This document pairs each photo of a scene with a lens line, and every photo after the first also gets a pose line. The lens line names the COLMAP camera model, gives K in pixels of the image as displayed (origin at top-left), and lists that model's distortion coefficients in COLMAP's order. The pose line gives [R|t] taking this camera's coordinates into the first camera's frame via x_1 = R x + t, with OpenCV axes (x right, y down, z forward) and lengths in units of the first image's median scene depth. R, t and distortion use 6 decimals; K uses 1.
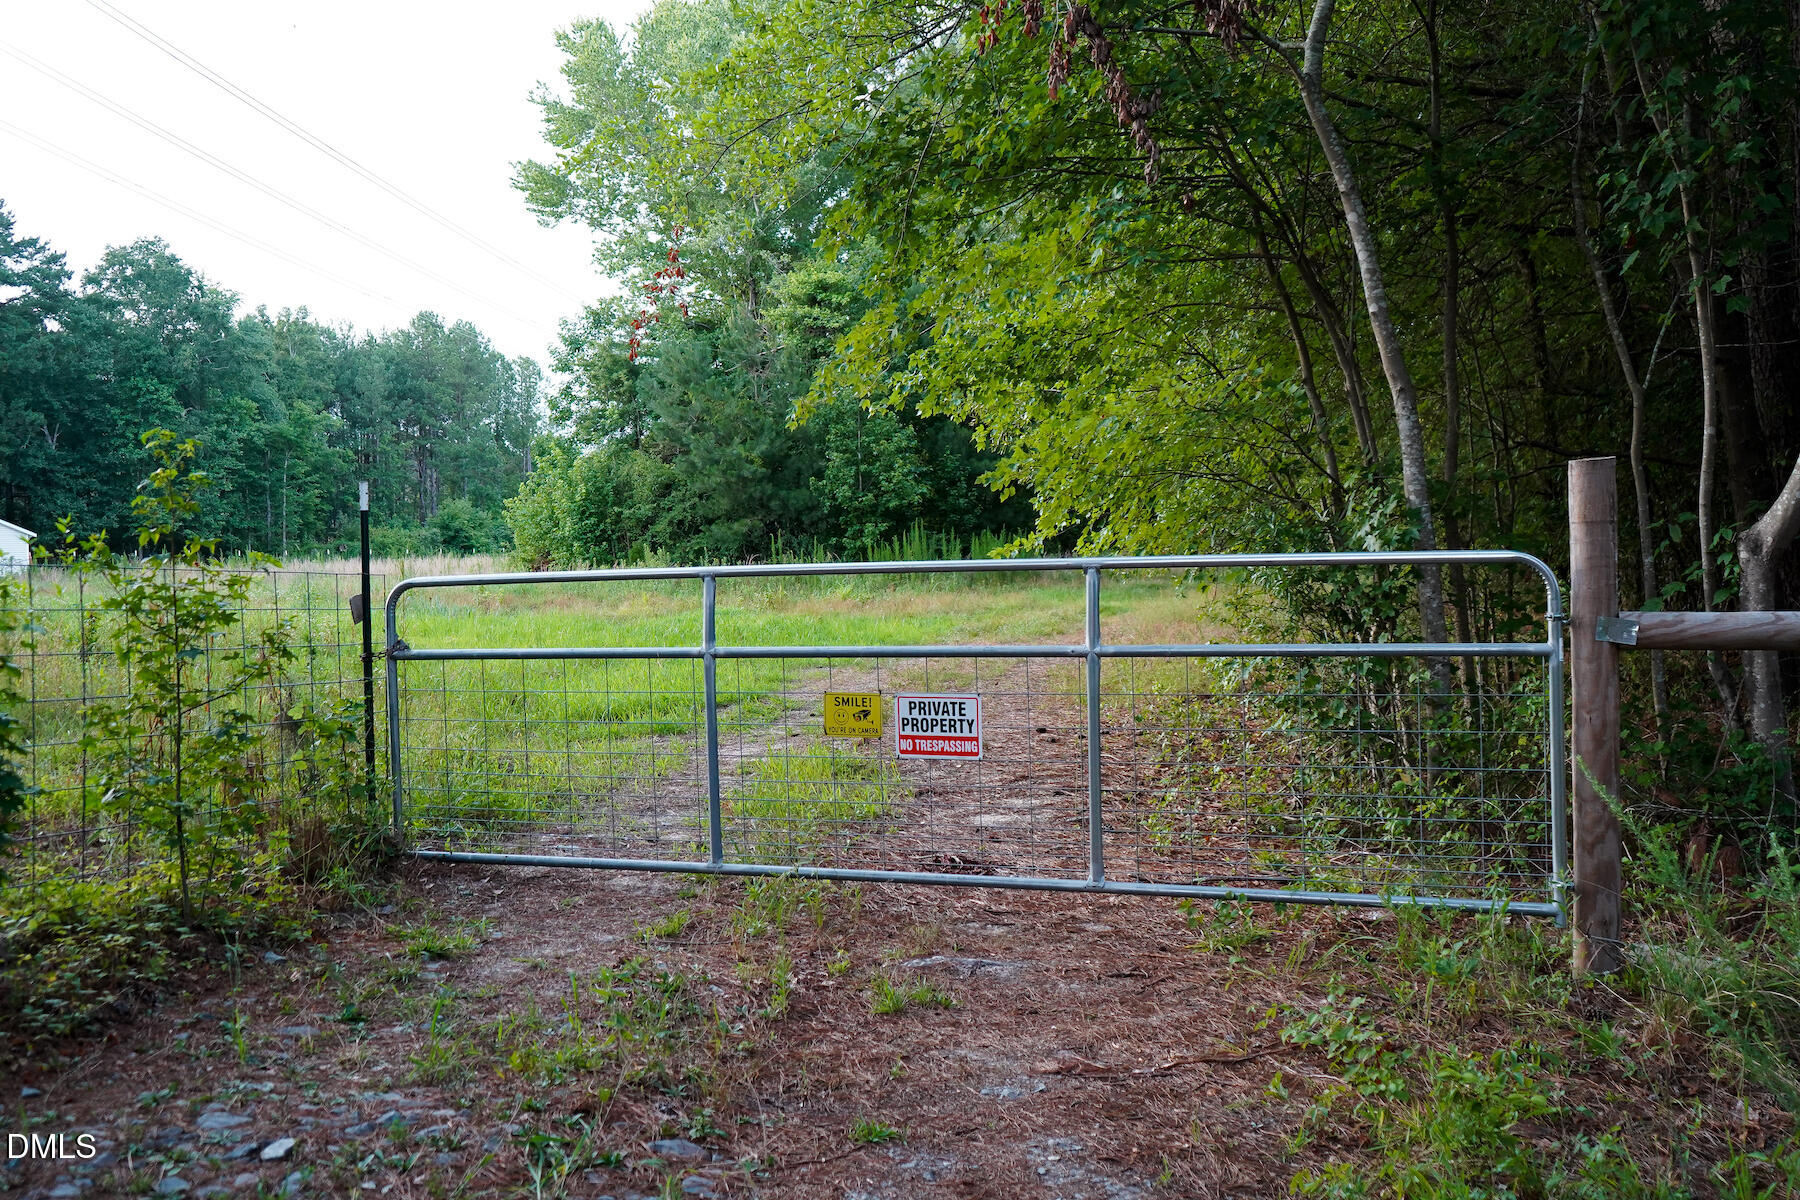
lens RADIAL K [[1766.9, 0, 900.0], [0, 1766.9, 599.9], [0, 0, 1]] dist [-0.002542, 0.000000]
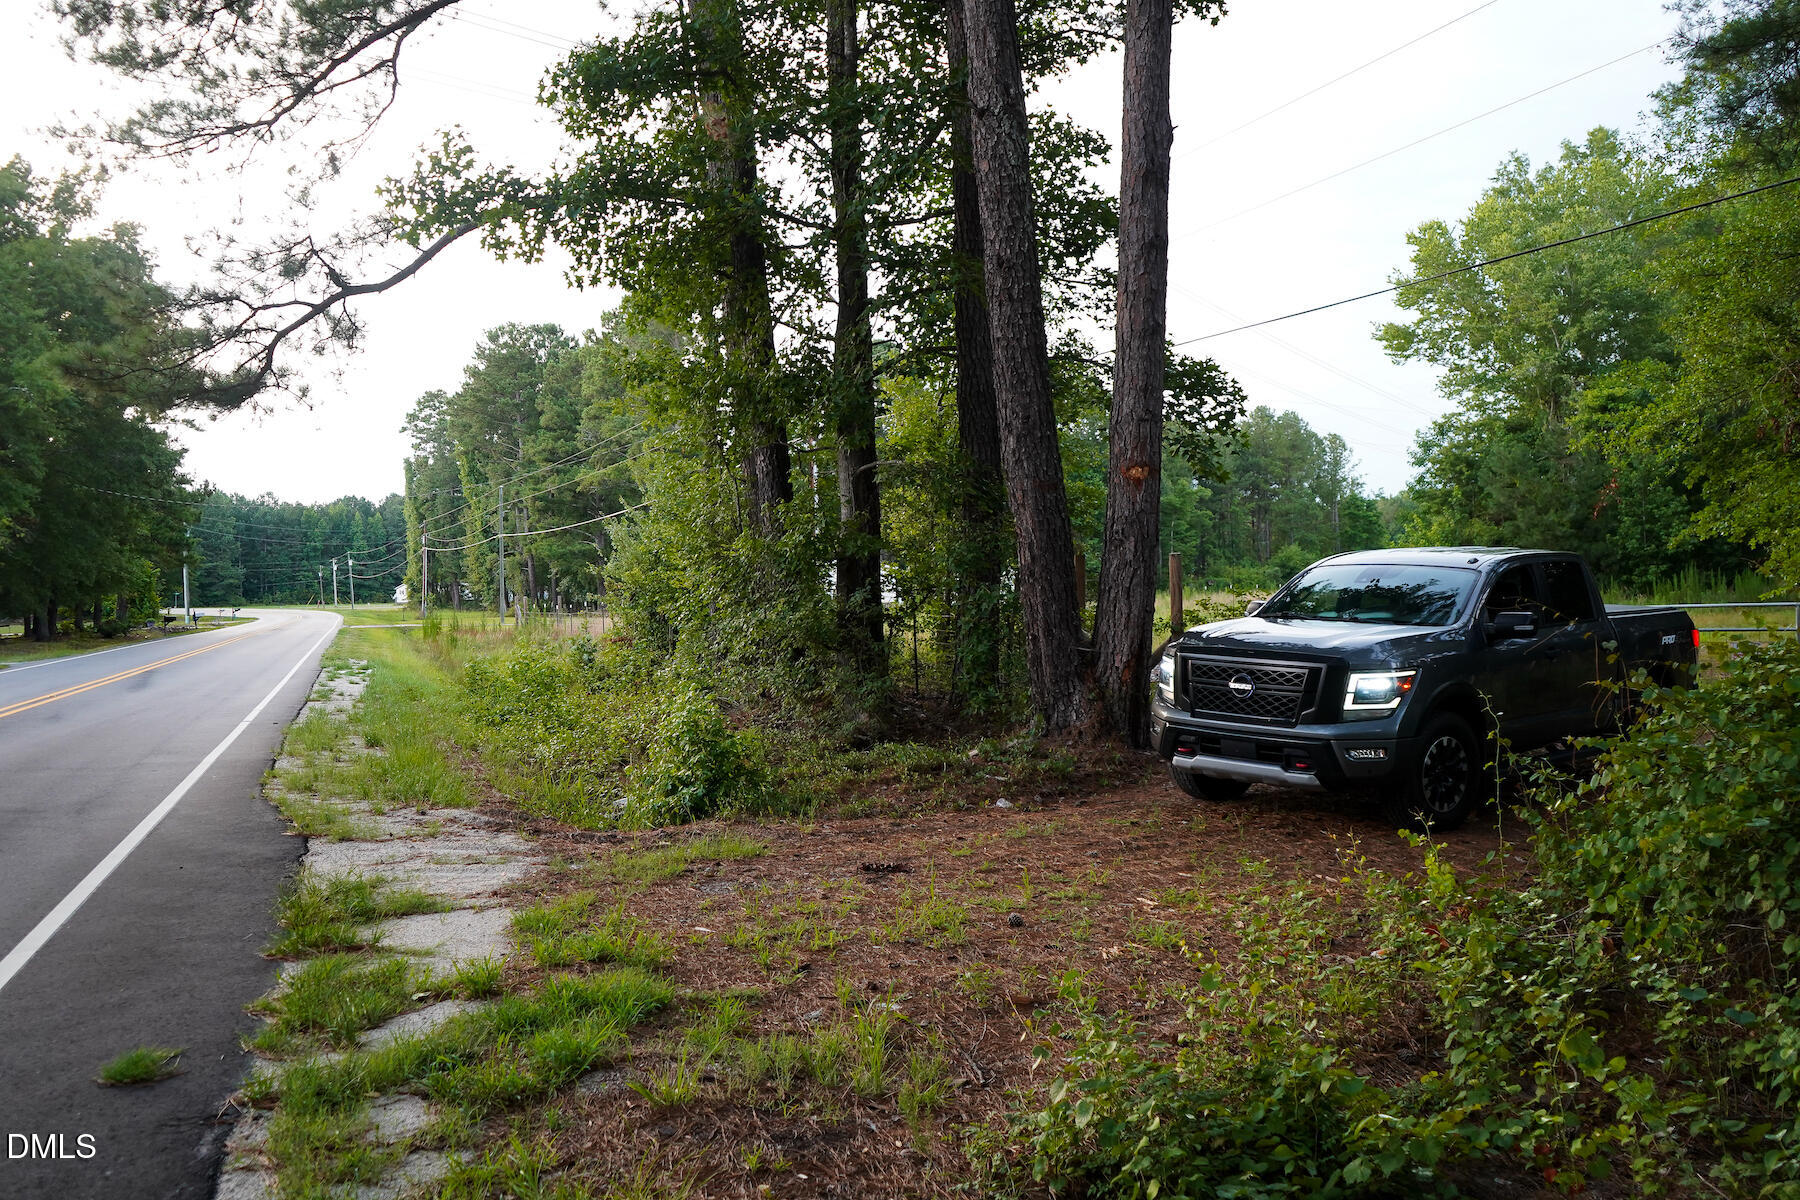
lens RADIAL K [[1489.3, 0, 900.0], [0, 1489.3, 598.7], [0, 0, 1]] dist [0.003839, 0.004624]
pose [[0.895310, -0.006036, -0.445403, -0.021499], [-0.000523, 0.999893, -0.014601, 0.001682], [0.445444, 0.013305, 0.895211, -0.305604]]
